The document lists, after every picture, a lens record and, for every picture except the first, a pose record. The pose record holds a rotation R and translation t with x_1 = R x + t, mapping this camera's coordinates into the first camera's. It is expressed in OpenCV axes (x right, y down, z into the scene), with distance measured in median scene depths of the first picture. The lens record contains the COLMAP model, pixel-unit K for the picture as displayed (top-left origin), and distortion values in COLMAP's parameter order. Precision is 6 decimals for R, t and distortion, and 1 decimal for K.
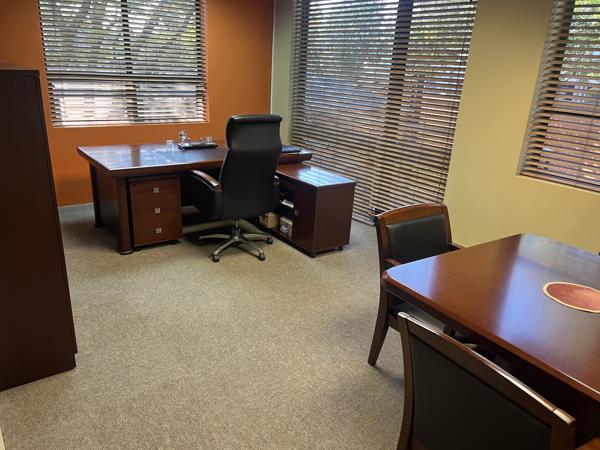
lens RADIAL K [[450.7, 0, 302.5], [0, 450.7, 226.7], [0, 0, 1]] dist [0.056829, -0.070962]
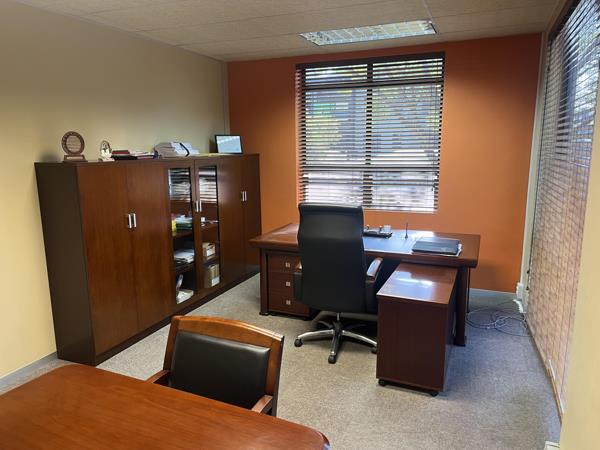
lens RADIAL K [[450.7, 0, 301.7], [0, 450.7, 226.6], [0, 0, 1]] dist [0.056829, -0.070962]
pose [[0.499556, 0.094163, -0.861148, 0.512833], [-0.256924, 0.965453, -0.043474, -0.107051], [0.827305, 0.242968, 0.506491, 0.364471]]
